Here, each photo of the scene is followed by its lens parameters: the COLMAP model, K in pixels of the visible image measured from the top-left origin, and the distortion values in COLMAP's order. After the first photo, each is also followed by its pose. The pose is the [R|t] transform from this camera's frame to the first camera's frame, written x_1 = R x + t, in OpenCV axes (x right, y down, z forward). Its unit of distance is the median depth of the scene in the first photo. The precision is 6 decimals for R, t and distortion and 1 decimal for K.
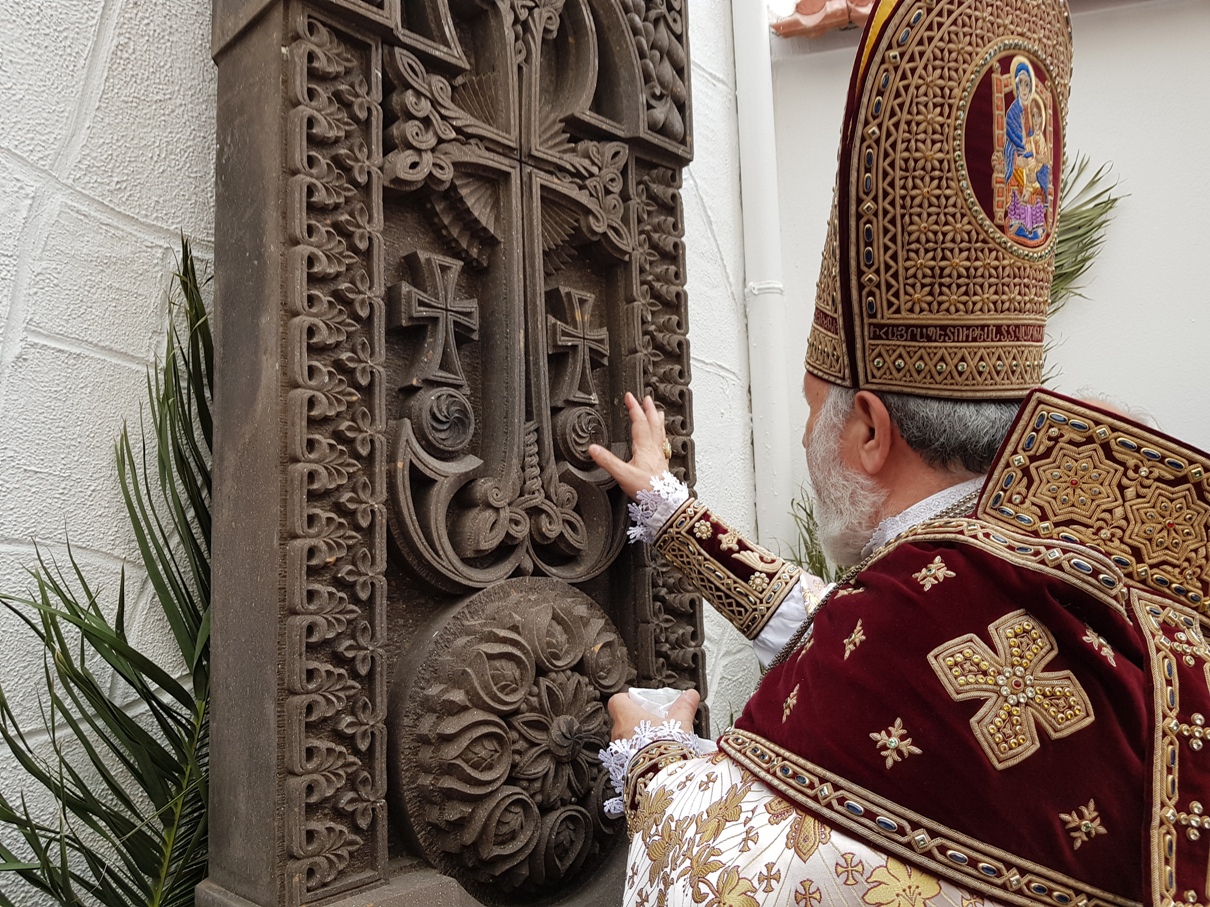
lens RADIAL K [[985.7, 0, 607.9], [0, 985.7, 456.6], [0, 0, 1]] dist [0.017488, -0.017555]
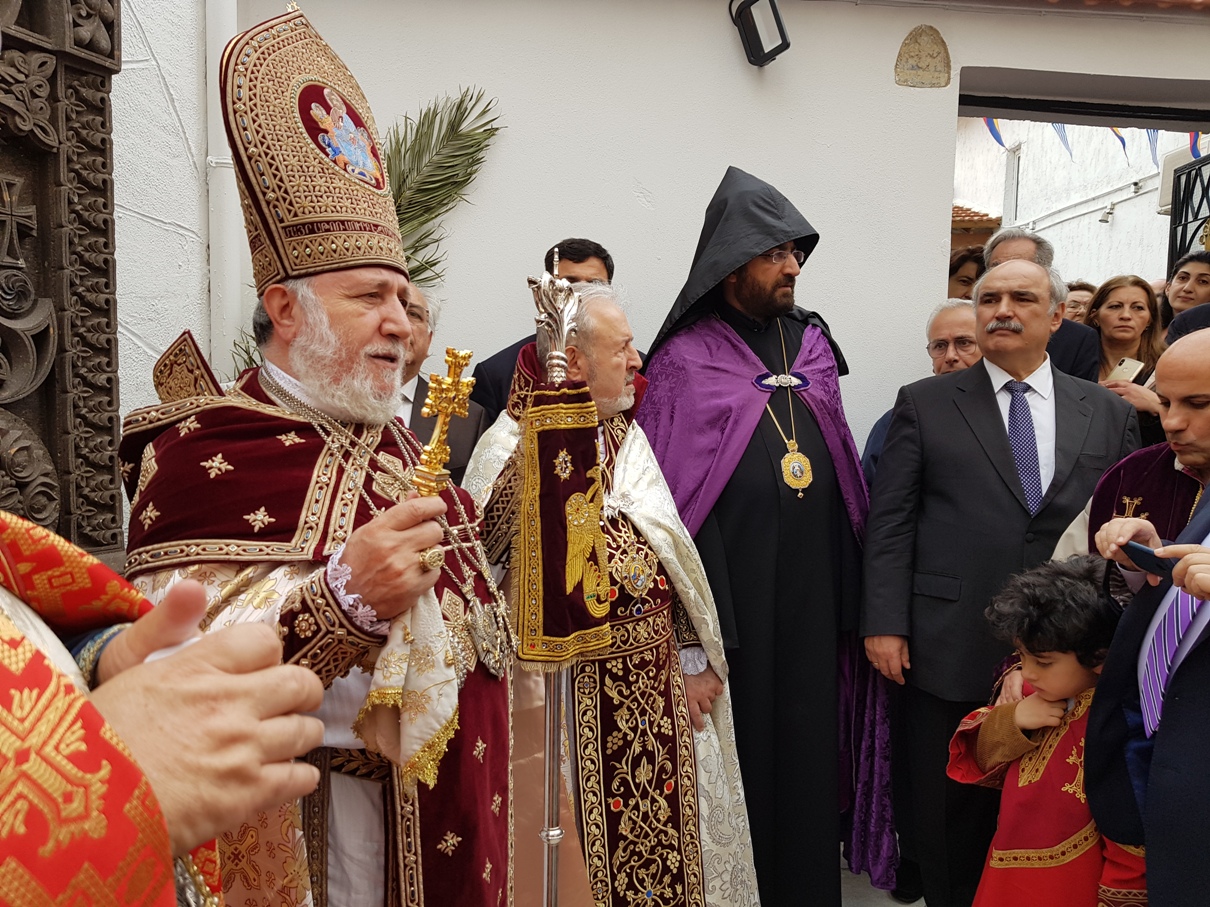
lens RADIAL K [[985.7, 0, 599.1], [0, 985.7, 451.8], [0, 0, 1]] dist [0.017488, -0.017555]
pose [[0.926364, 0.010988, 0.376469, 0.189038], [-0.079974, 0.982519, 0.168111, -0.087963], [-0.368041, -0.185840, 0.911049, -0.482070]]
